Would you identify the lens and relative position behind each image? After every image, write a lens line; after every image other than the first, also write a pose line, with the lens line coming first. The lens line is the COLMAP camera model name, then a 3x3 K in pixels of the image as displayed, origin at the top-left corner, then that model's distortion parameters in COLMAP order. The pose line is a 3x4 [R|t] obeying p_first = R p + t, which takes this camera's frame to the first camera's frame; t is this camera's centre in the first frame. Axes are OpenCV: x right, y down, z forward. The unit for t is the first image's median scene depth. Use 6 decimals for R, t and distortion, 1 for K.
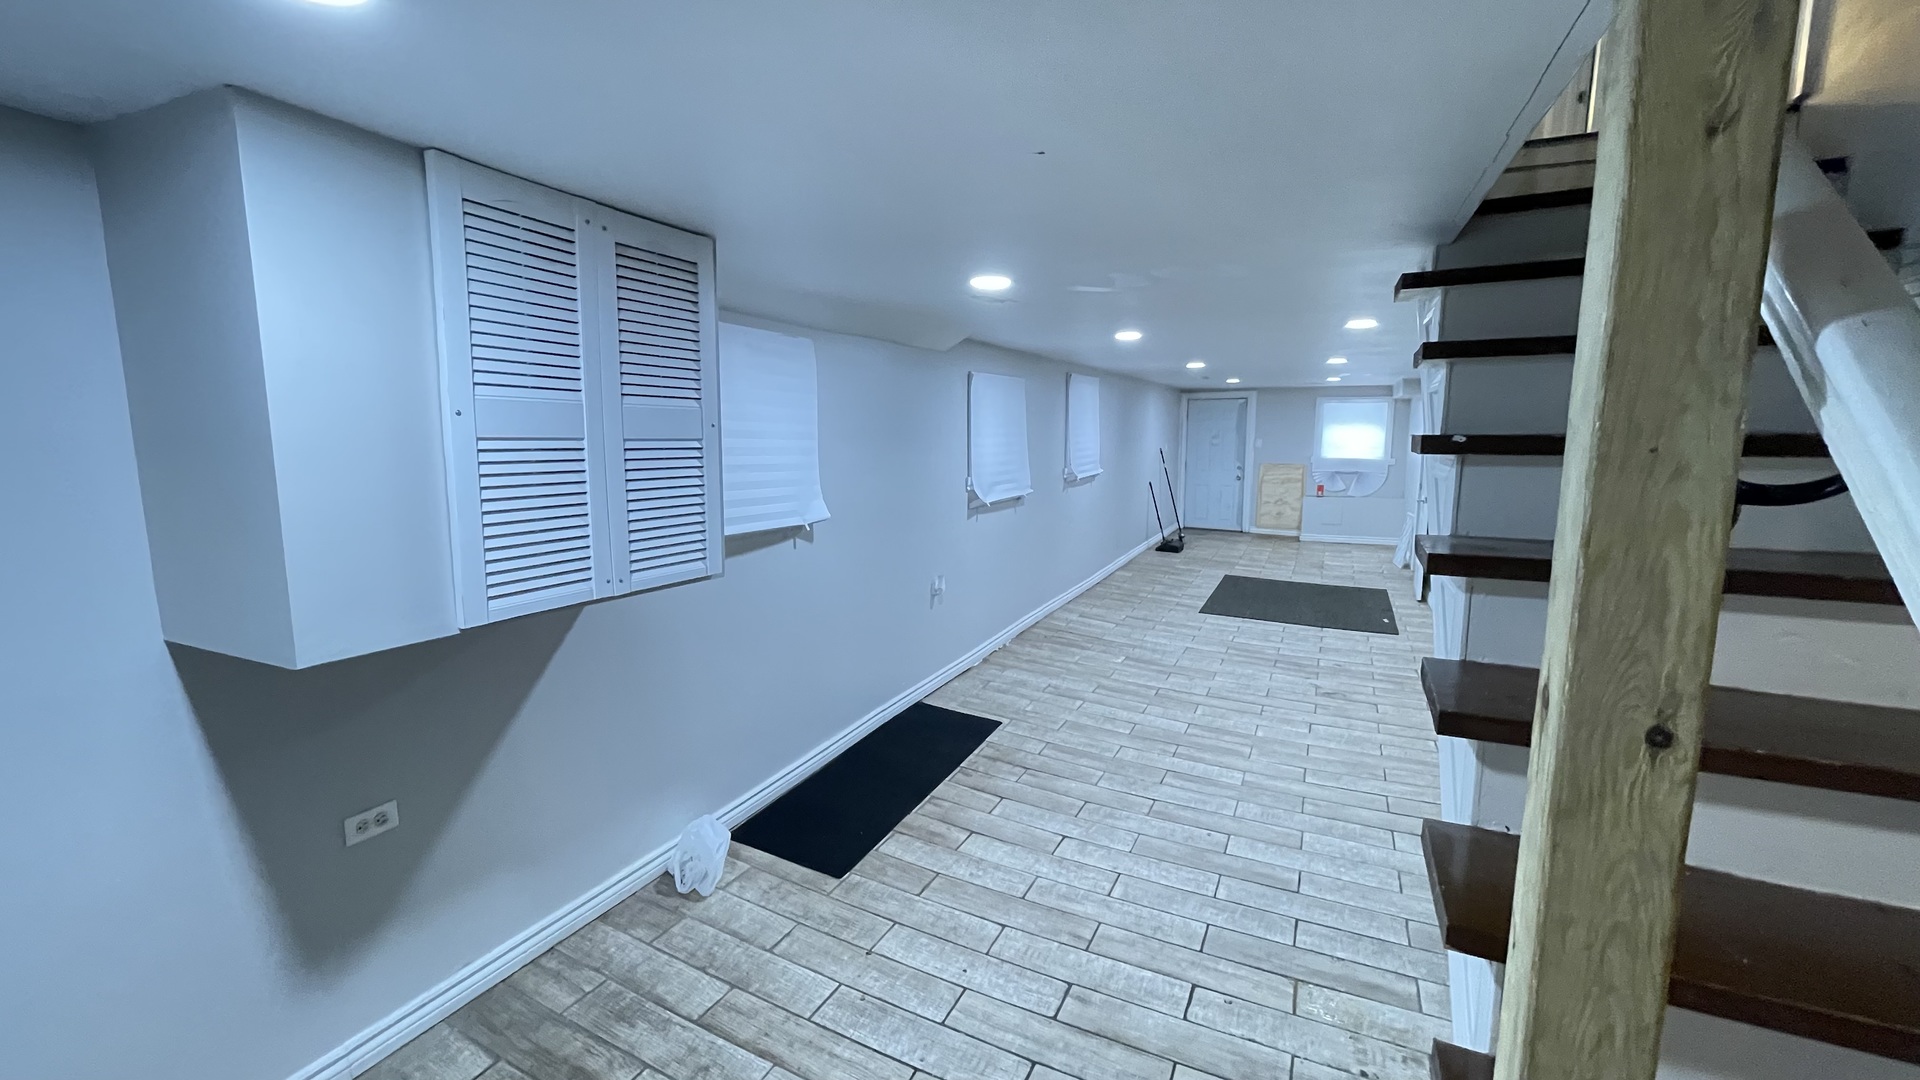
lens RADIAL K [[726.5, 0, 960.0], [0, 726.5, 540.0], [0, 0, 1]] dist [0.000008, -0.000005]
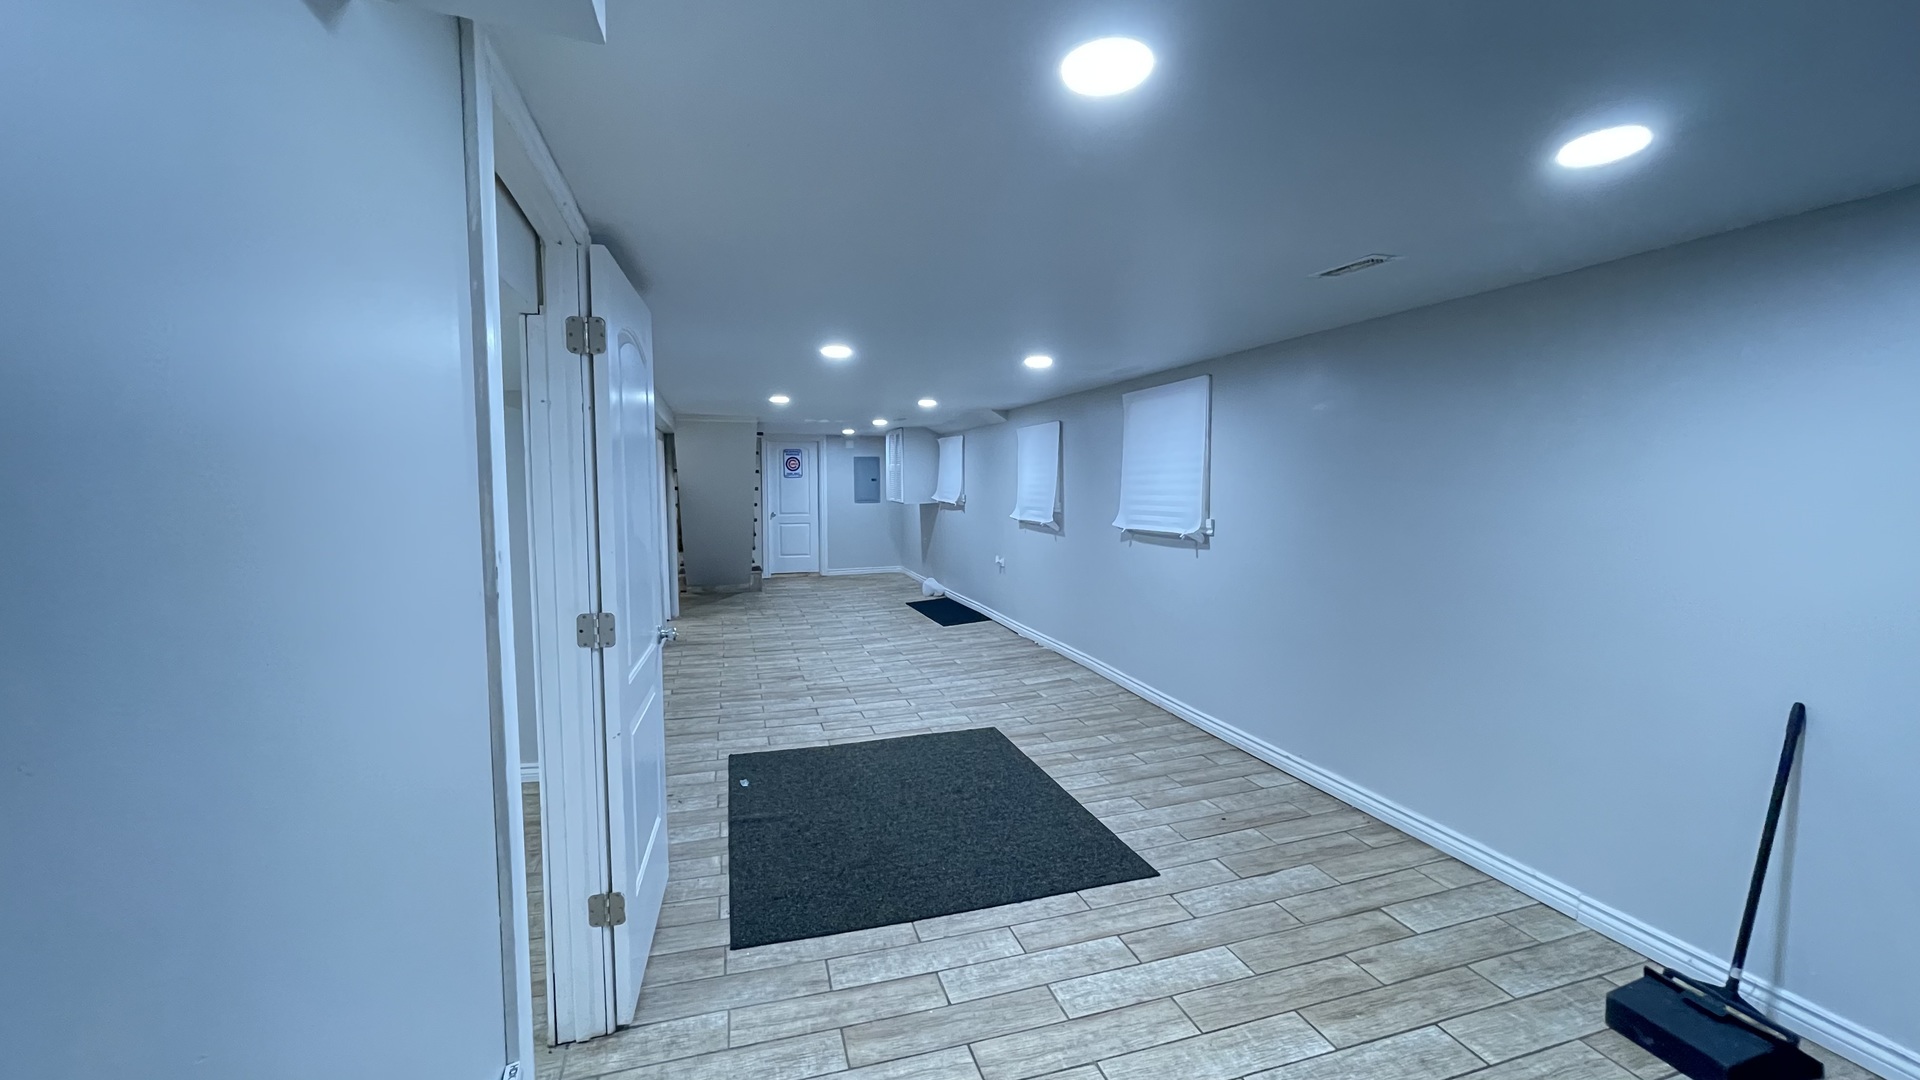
lens RADIAL K [[726.5, 0, 960.0], [0, 726.5, 540.0], [0, 0, 1]] dist [0.000008, -0.000005]
pose [[-0.712028, 0.030997, -0.701466, 1.039024], [-0.118525, 0.979383, 0.163588, -0.223406], [0.692075, 0.199620, -0.693674, 1.788404]]
